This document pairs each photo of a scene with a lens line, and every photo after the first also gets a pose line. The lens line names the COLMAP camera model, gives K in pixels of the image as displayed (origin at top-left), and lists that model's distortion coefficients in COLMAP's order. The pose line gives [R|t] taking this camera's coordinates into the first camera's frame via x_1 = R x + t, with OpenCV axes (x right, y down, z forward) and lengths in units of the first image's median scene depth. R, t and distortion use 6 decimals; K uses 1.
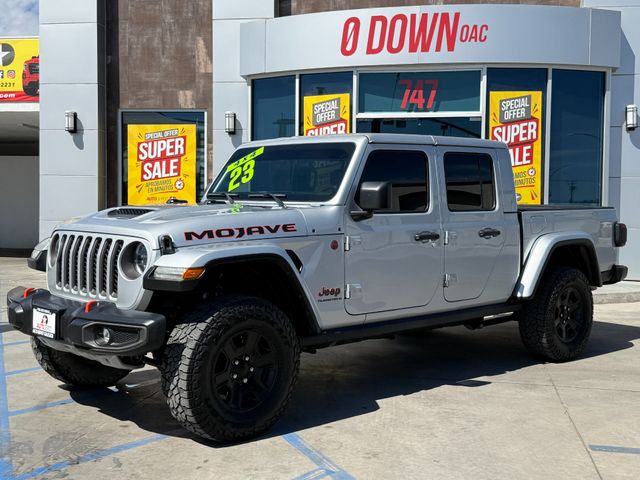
lens RADIAL K [[783.7, 0, 319.6], [0, 783.7, 238.2], [0, 0, 1]] dist [0.096018, 0.000000]
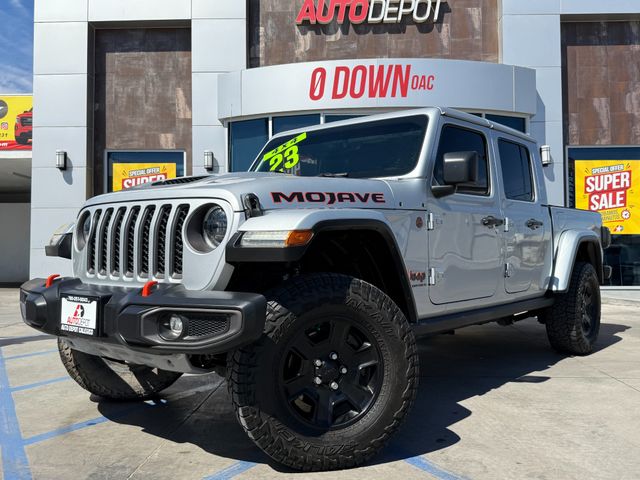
lens RADIAL K [[585.2, 0, 318.3], [0, 585.2, 237.4], [0, 0, 1]] dist [0.047904, 0.000000]
pose [[0.991314, -0.008746, 0.131225, -0.076676], [0.017788, 0.997535, -0.067886, 0.029226], [-0.130308, 0.069630, 0.989026, 0.162996]]
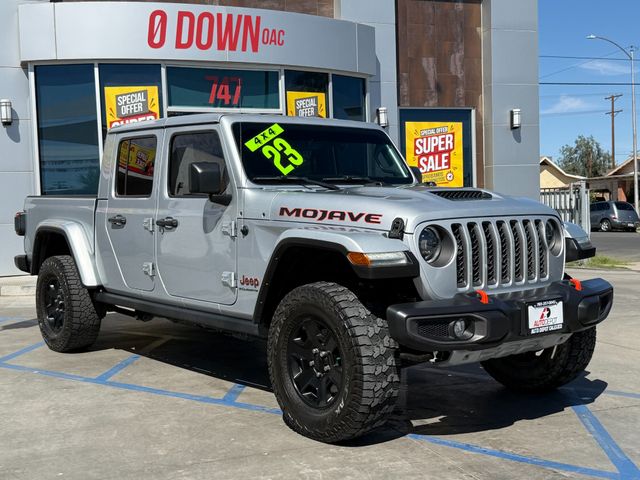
lens RADIAL K [[804.7, 0, 315.3], [0, 804.7, 235.5], [0, 0, 1]] dist [0.098631, 0.000000]
pose [[0.854966, -0.055862, 0.515668, -0.339910], [0.056059, 0.998312, 0.015203, 0.000010], [-0.515647, 0.015910, 0.856654, 0.021443]]
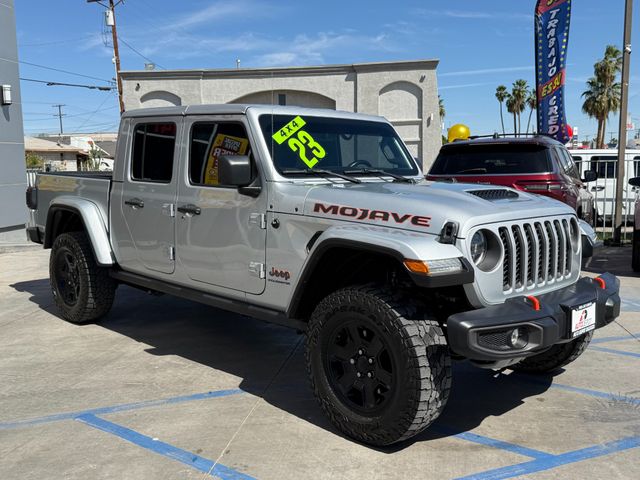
lens RADIAL K [[633.1, 0, 319.3], [0, 633.1, 240.4], [0, 0, 1]] dist [0.076466, 0.000000]
pose [[0.802421, -0.086542, 0.590450, -0.334607], [0.037615, 0.994796, 0.094688, -0.020136], [-0.595572, -0.053770, 0.801500, 0.116131]]
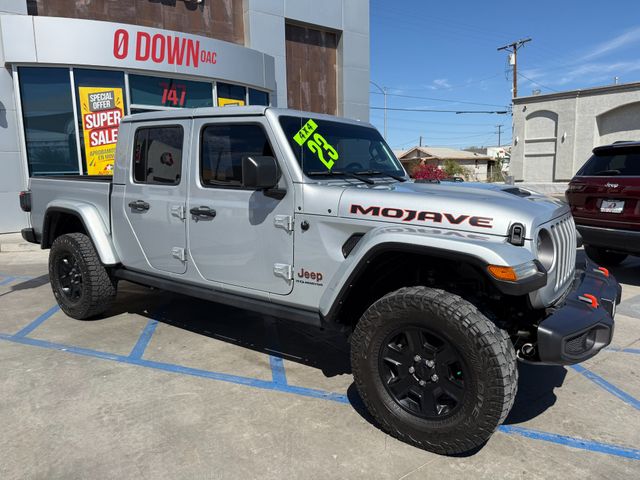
lens RADIAL K [[455.5, 0, 318.9], [0, 455.5, 236.0], [0, 0, 1]] dist [0.015514, -0.034085]
pose [[0.687106, -0.124385, 0.715831, -0.321521], [0.045481, 0.990668, 0.128485, -0.022905], [-0.725133, -0.055726, 0.686351, 0.228244]]
